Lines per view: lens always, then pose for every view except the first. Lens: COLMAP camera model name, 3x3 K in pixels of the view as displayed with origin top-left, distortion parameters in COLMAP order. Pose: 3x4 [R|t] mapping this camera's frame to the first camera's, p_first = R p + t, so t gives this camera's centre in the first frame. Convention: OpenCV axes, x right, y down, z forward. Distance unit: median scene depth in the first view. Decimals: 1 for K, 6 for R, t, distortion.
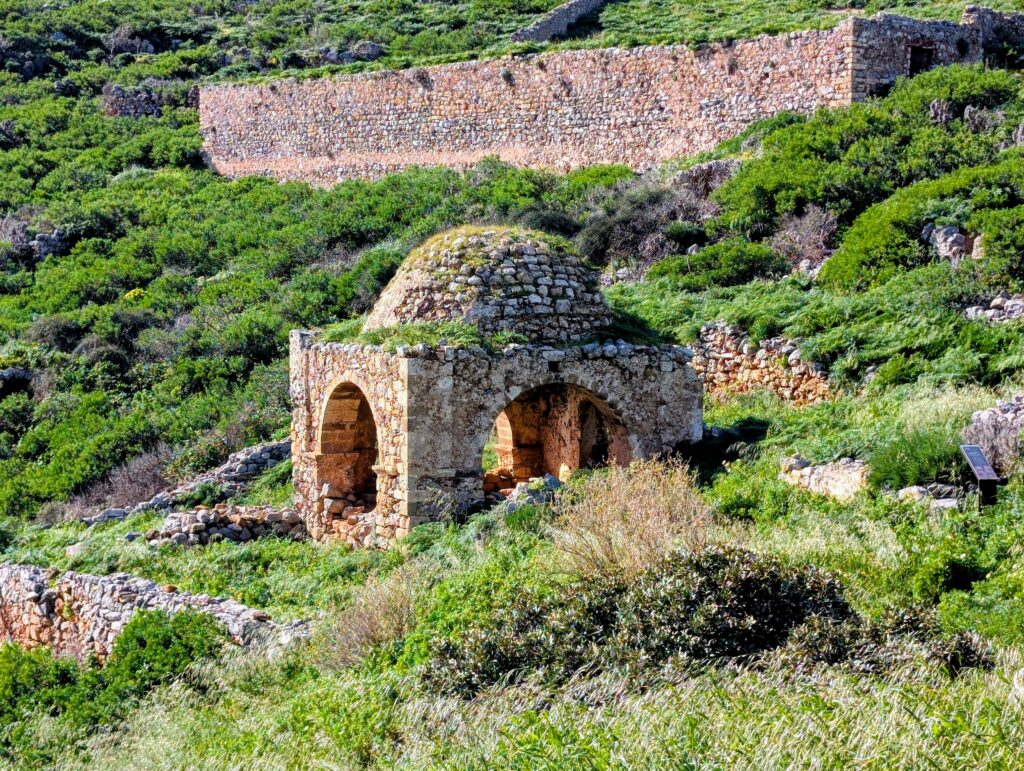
lens RADIAL K [[1478.5, 0, 512.0], [0, 1478.5, 385.5], [0, 0, 1]] dist [-0.004210, 0.006828]
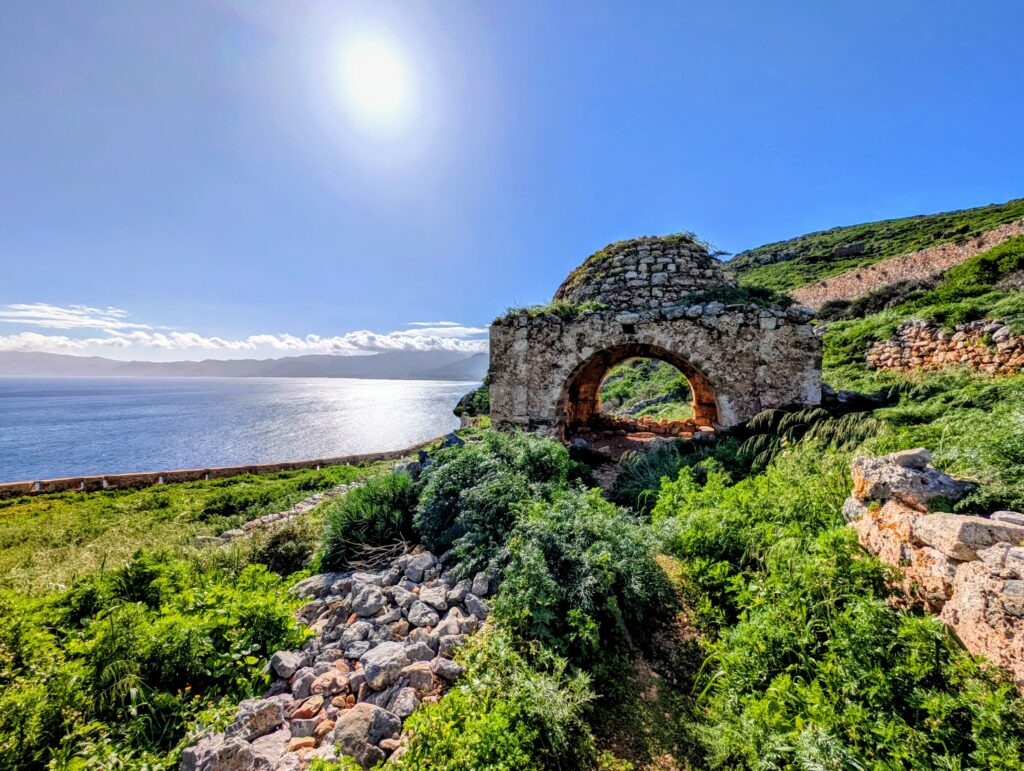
lens RADIAL K [[377.6, 0, 512.0], [0, 377.6, 385.5], [0, 0, 1]] dist [-0.007534, -0.000121]
pose [[0.729330, 0.018153, -0.683921, 0.148839], [-0.016651, 0.999823, 0.008781, 0.026445], [0.683960, 0.004984, 0.729503, 0.710870]]
